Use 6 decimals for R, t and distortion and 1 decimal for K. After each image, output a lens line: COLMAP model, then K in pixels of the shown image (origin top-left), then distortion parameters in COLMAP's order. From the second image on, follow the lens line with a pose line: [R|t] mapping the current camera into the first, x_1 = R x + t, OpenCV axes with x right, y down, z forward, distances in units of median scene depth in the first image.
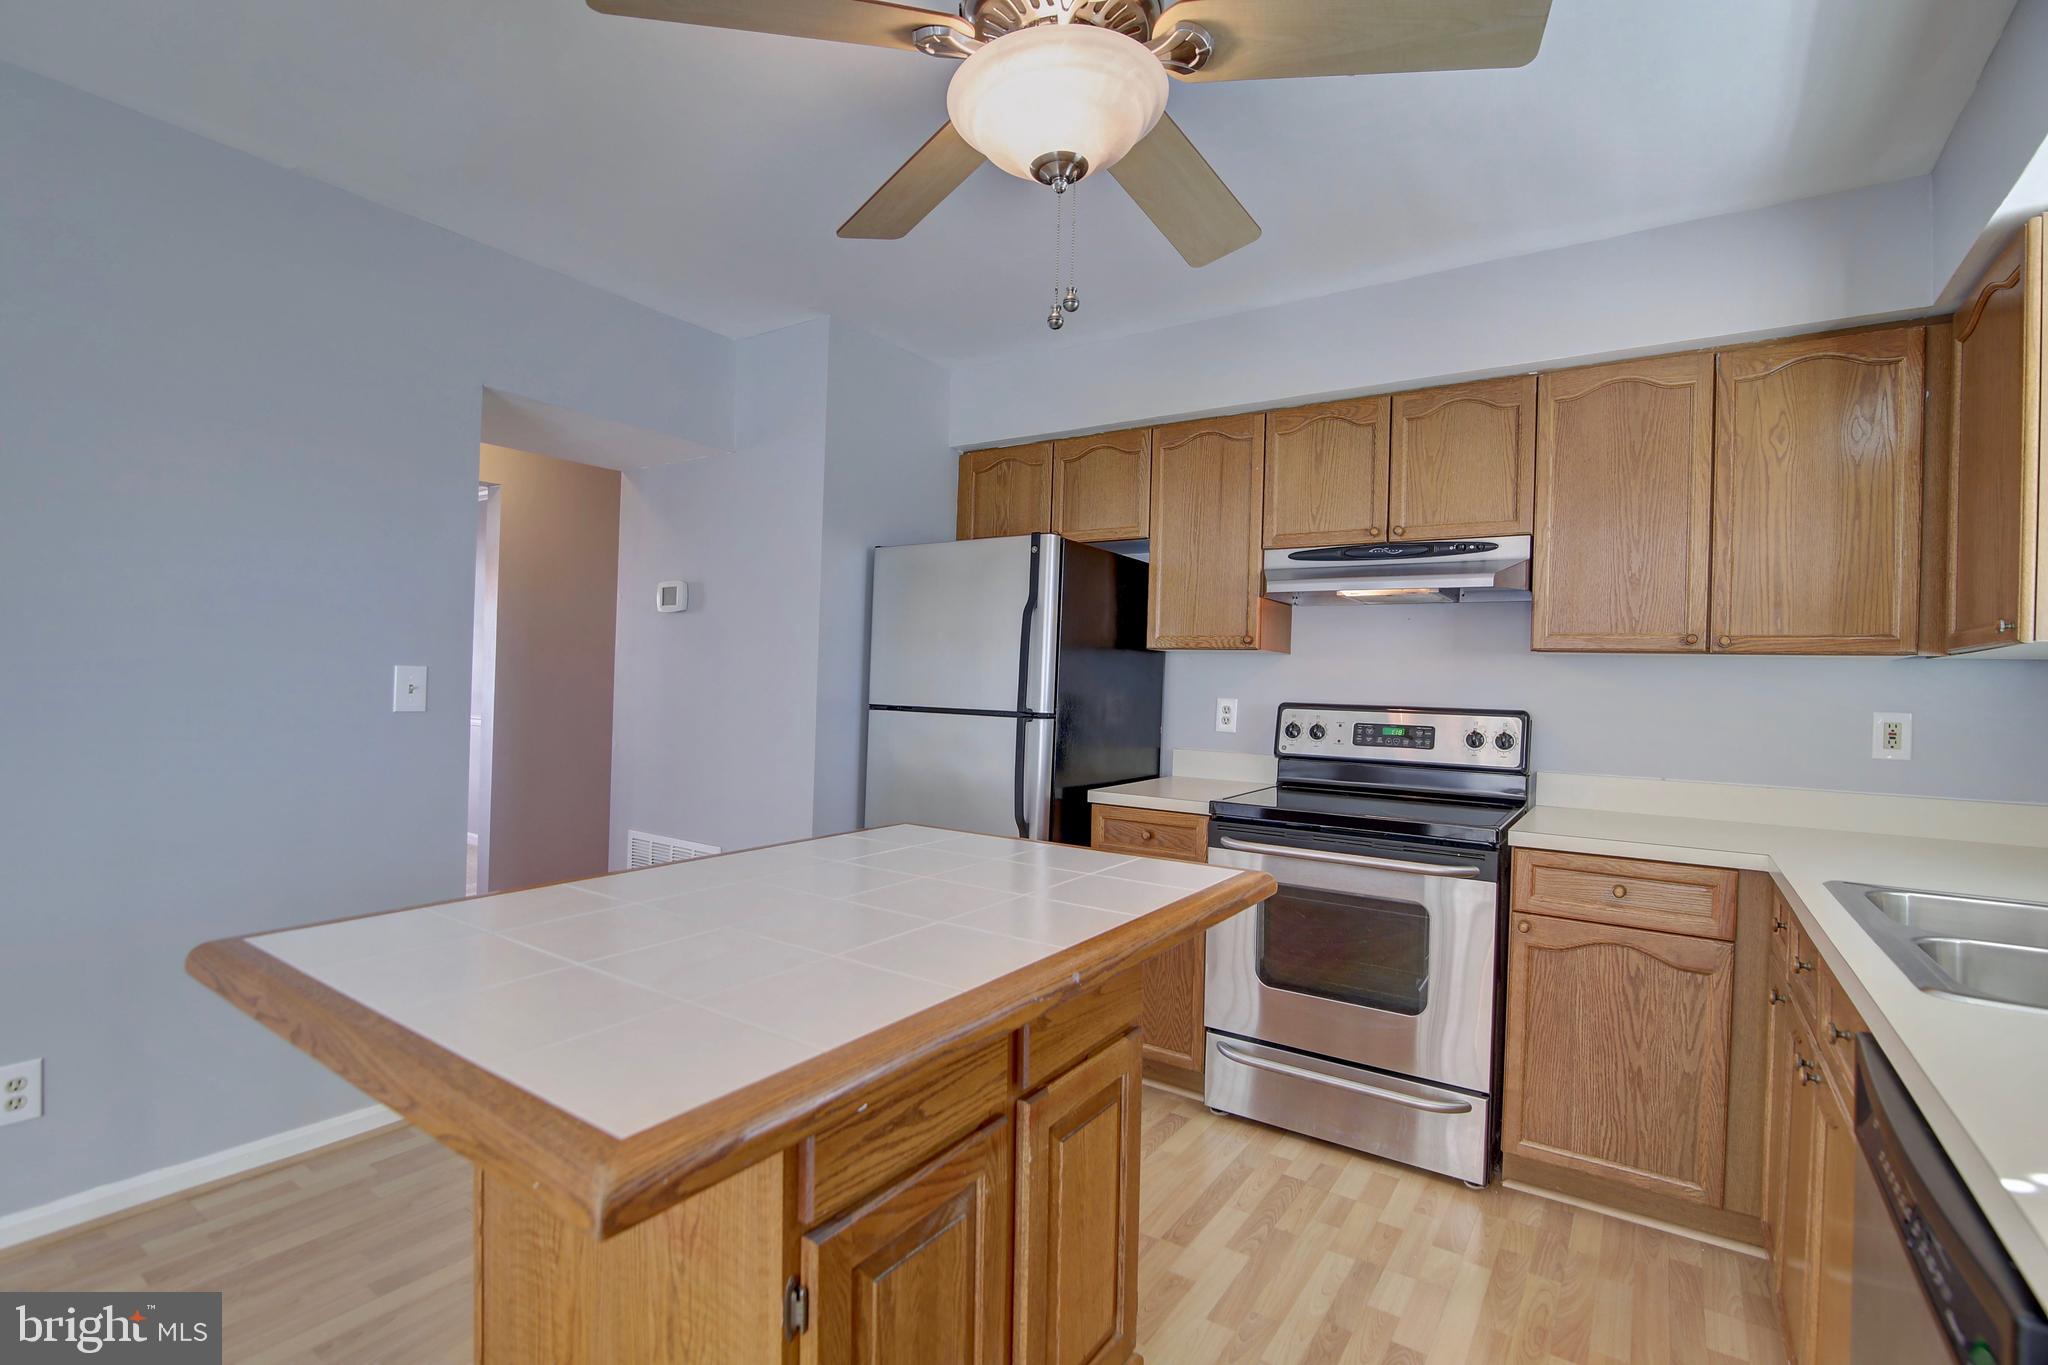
lens RADIAL K [[941.9, 0, 1026.4], [0, 941.9, 686.6], [0, 0, 1]] dist [-0.018371, 0.000048]
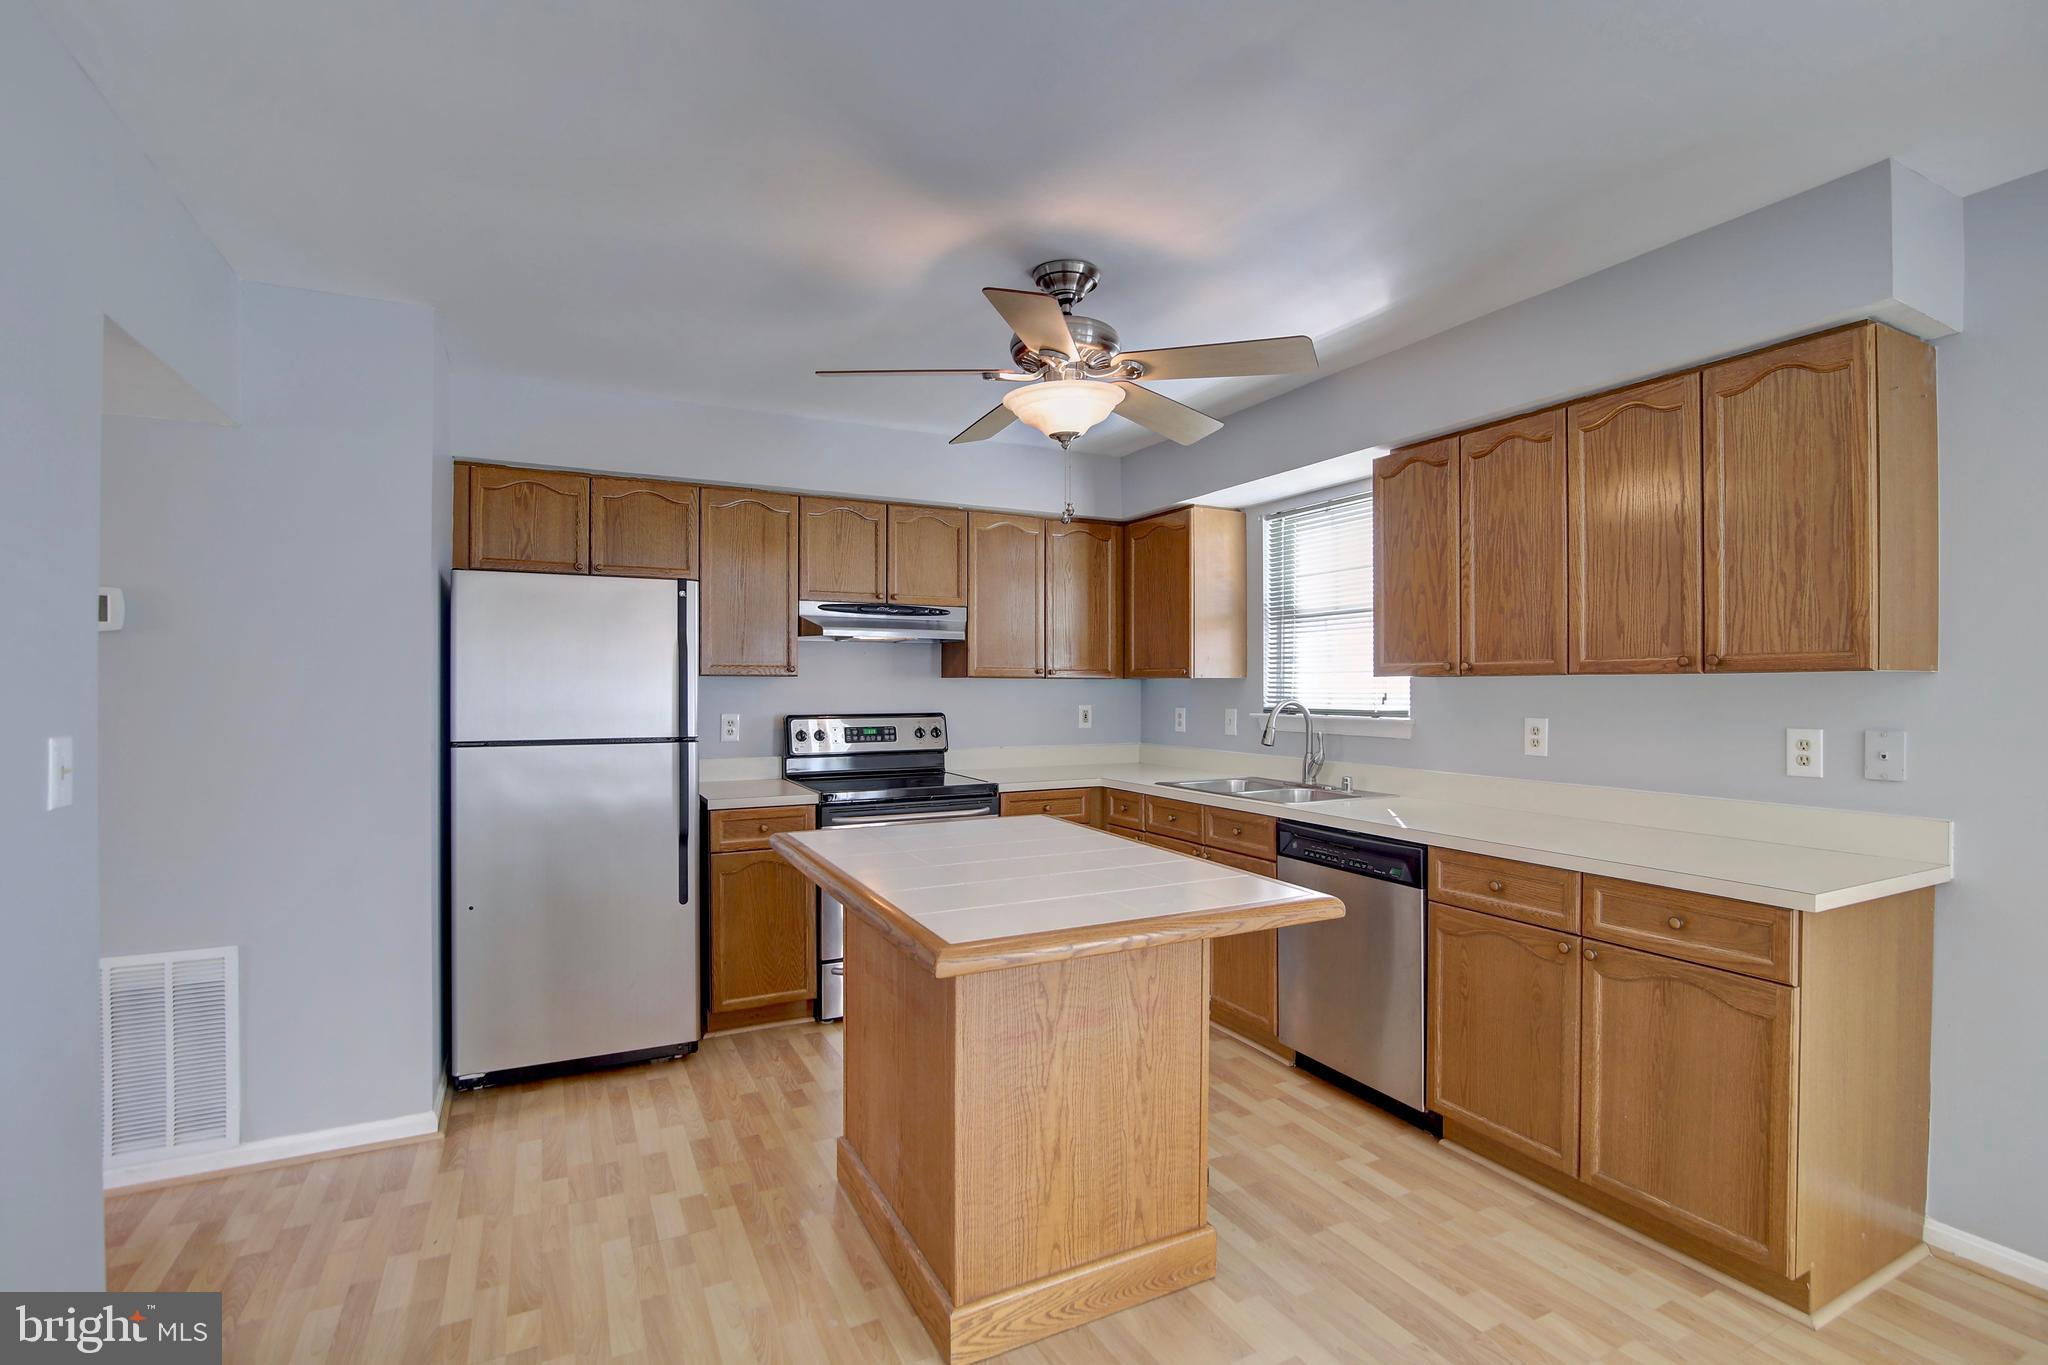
lens RADIAL K [[941.9, 0, 1026.4], [0, 941.9, 686.6], [0, 0, 1]] dist [-0.018371, 0.000048]
pose [[0.482103, -0.029811, 0.875607, -0.872458], [0.016384, 0.999553, 0.025010, -0.061141], [-0.875961, 0.002289, 0.482376, 0.101162]]
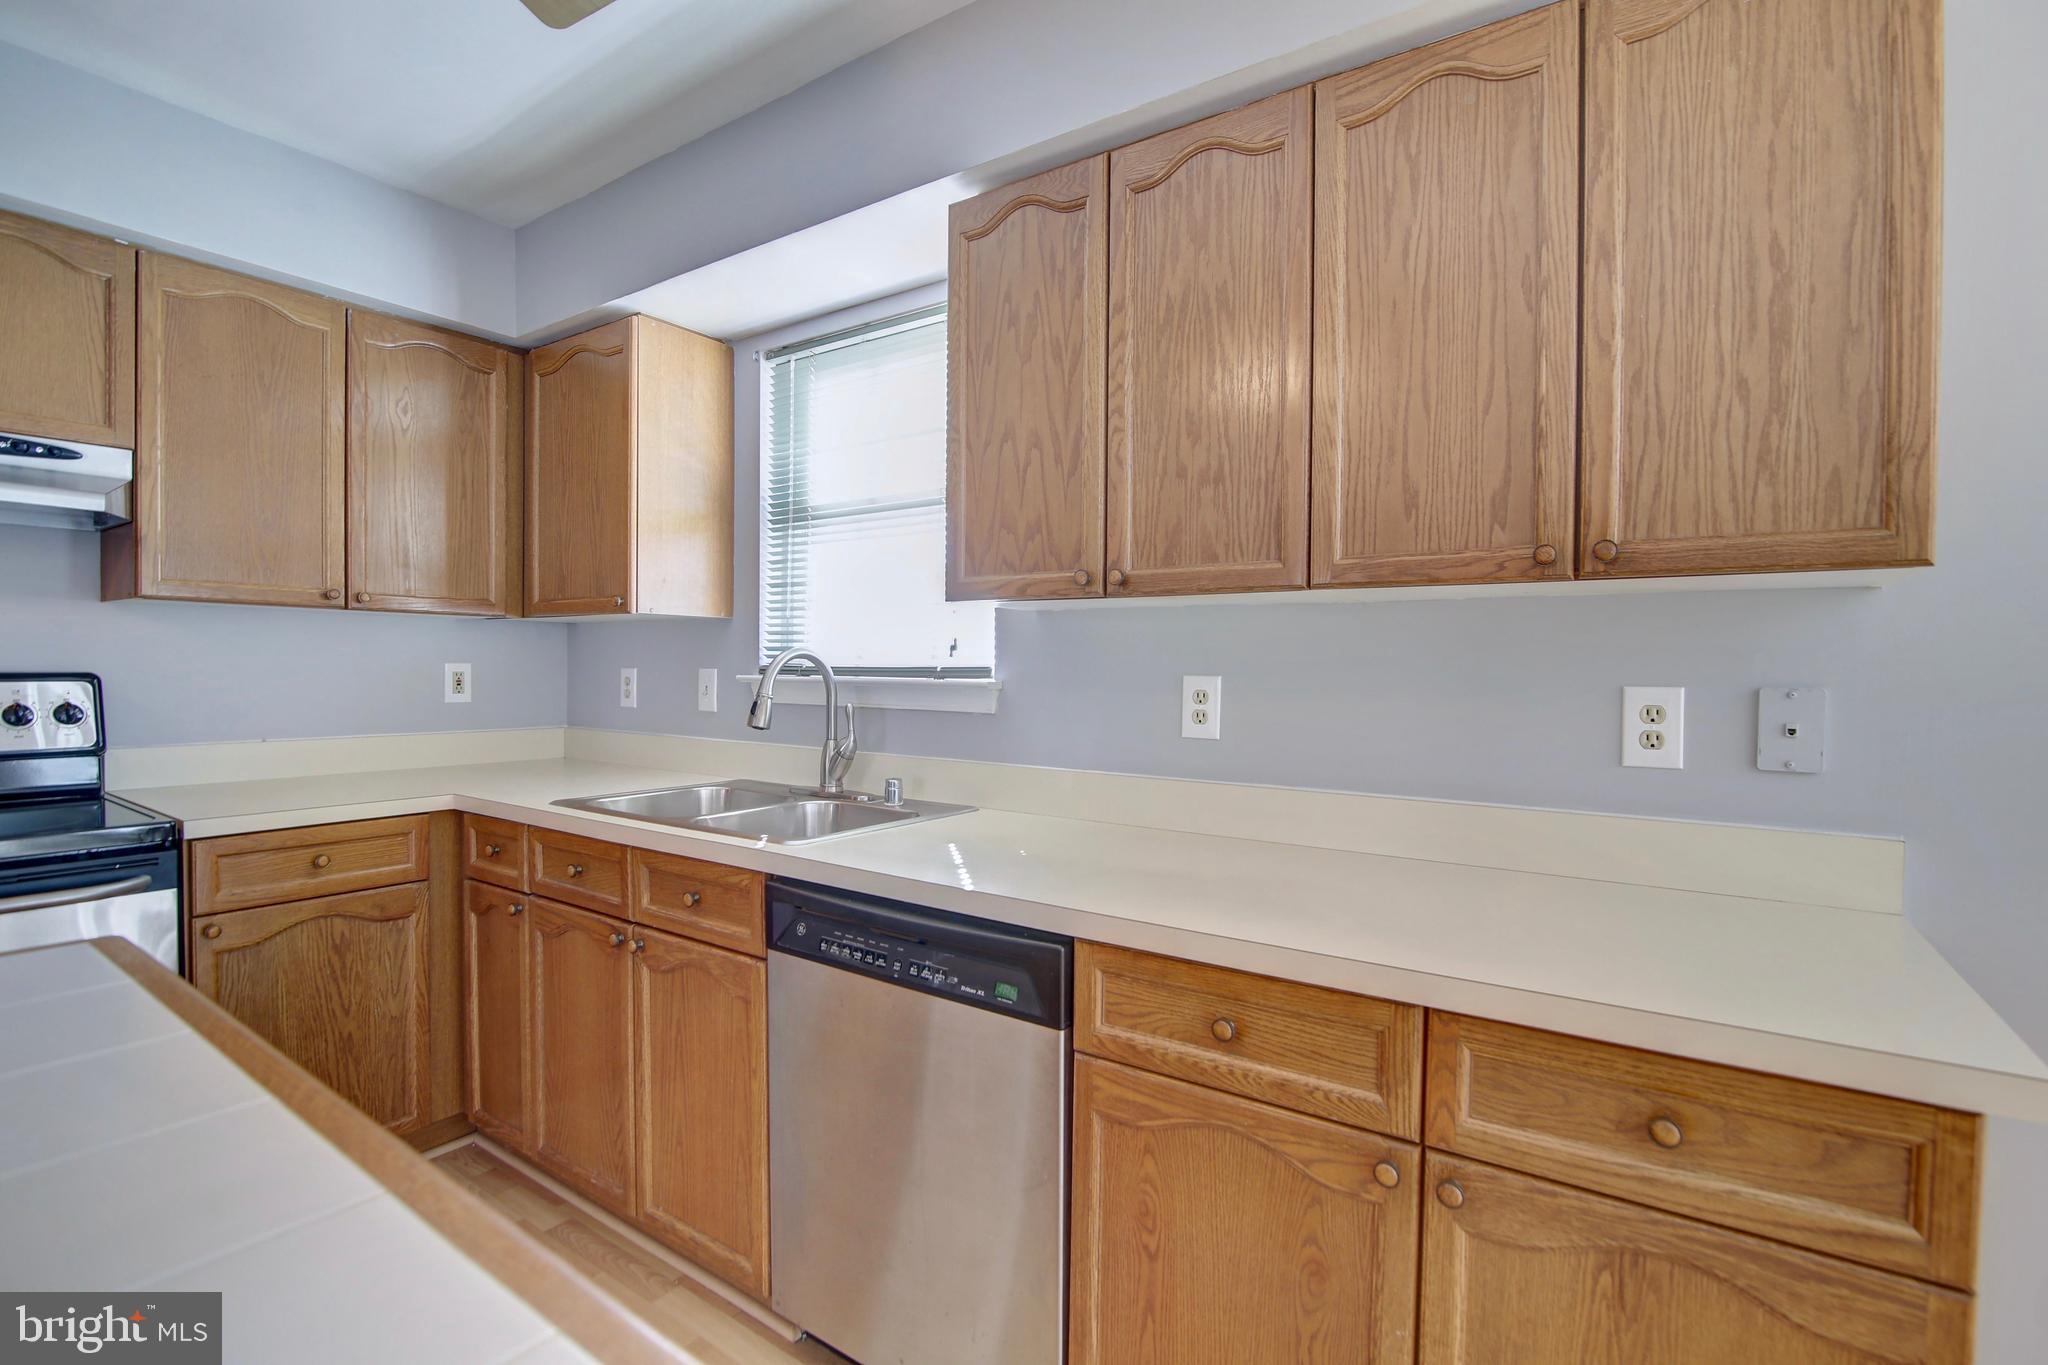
lens RADIAL K [[941.9, 0, 1026.4], [0, 941.9, 686.6], [0, 0, 1]] dist [-0.018371, 0.000048]
pose [[0.010188, -0.051839, 0.998603, -0.243072], [-0.007653, 0.998622, 0.051918, -0.009198], [-0.999919, -0.008171, 0.009777, 0.234061]]
